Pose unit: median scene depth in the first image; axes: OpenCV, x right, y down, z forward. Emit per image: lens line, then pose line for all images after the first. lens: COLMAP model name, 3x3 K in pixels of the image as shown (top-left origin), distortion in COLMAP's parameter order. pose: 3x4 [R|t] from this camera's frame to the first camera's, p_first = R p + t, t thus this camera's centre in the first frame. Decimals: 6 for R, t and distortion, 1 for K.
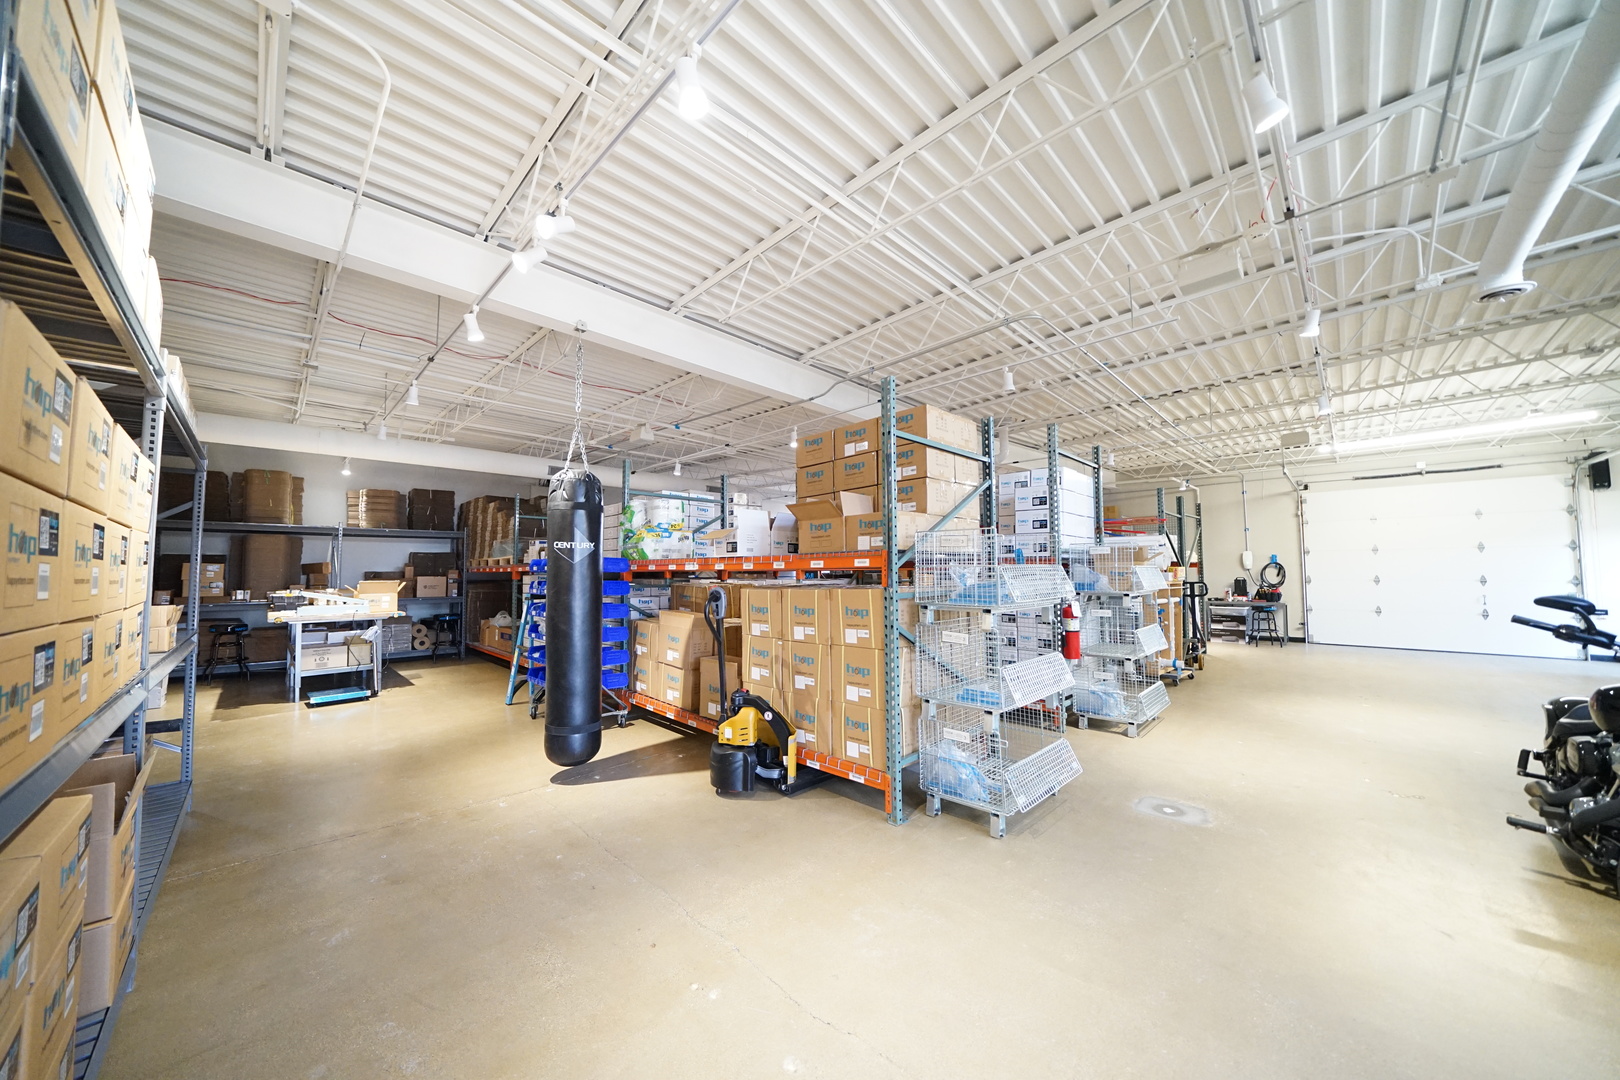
lens RADIAL K [[555.9, 0, 817.0], [0, 555.9, 556.1], [0, 0, 1]] dist [-0.017660, 0.000444]
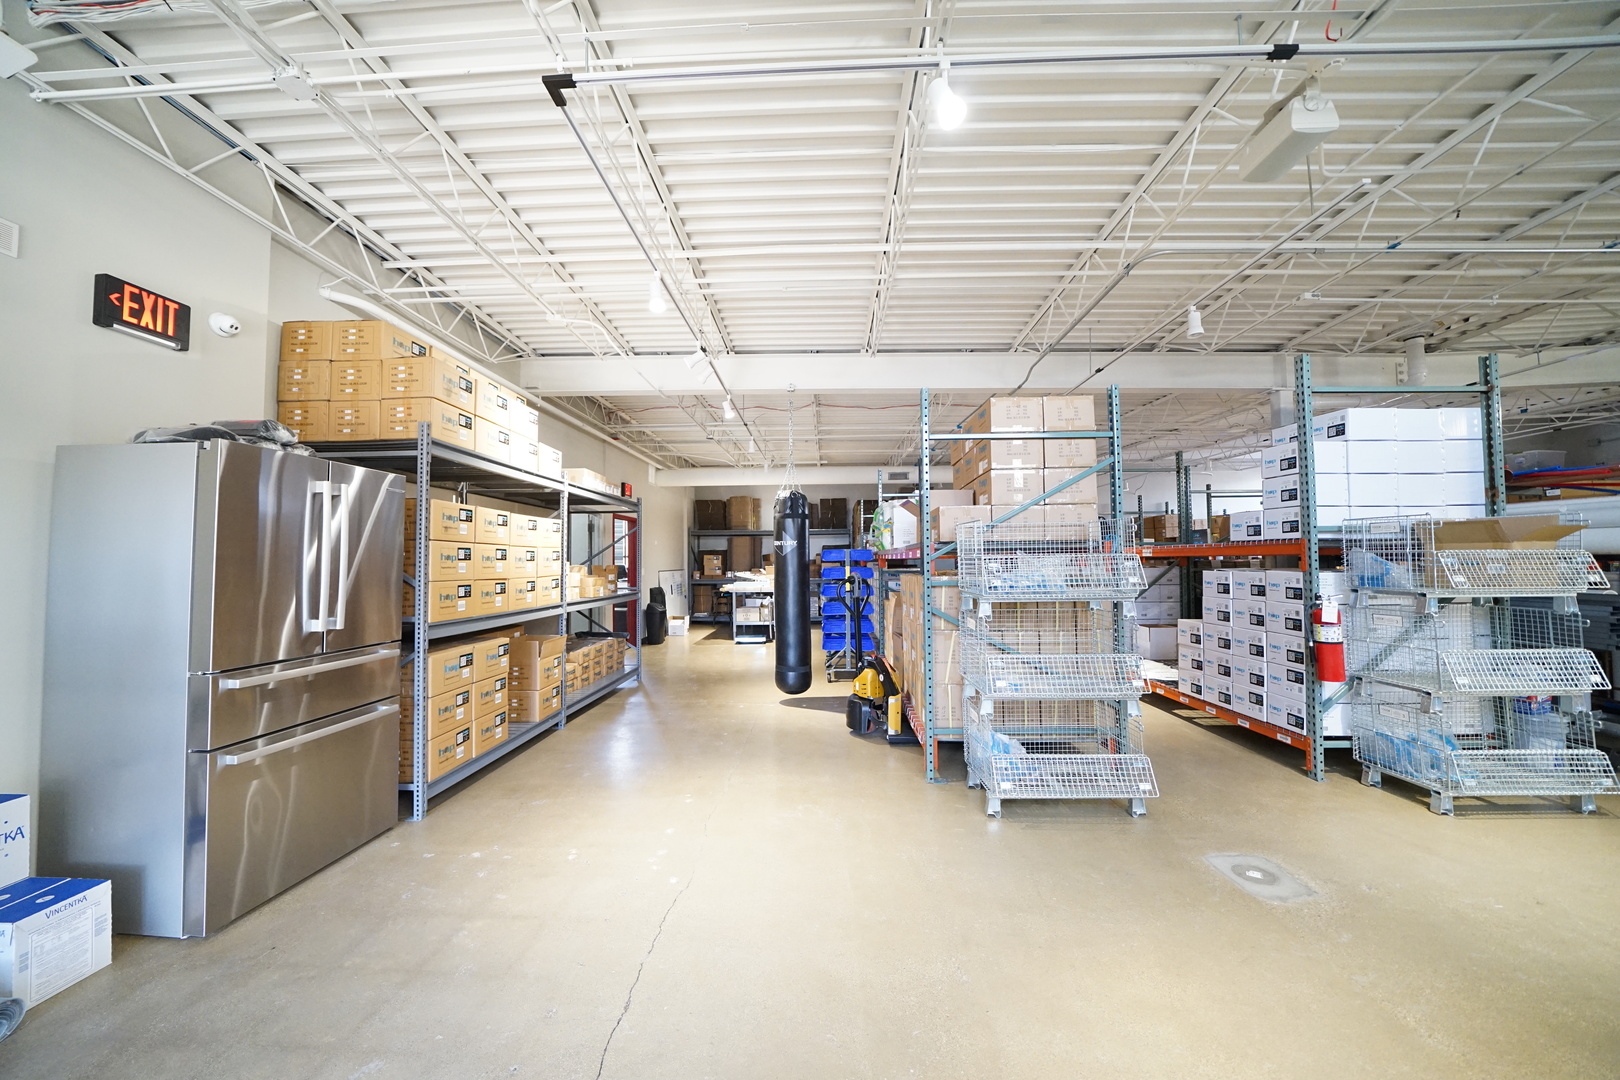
lens RADIAL K [[555.9, 0, 801.4], [0, 555.9, 558.5], [0, 0, 1]] dist [-0.017660, 0.000444]
pose [[0.686701, -0.003139, -0.726934, 0.461691], [0.023011, 0.999583, 0.017422, -0.000542], [0.726576, -0.028691, 0.686487, 0.024245]]
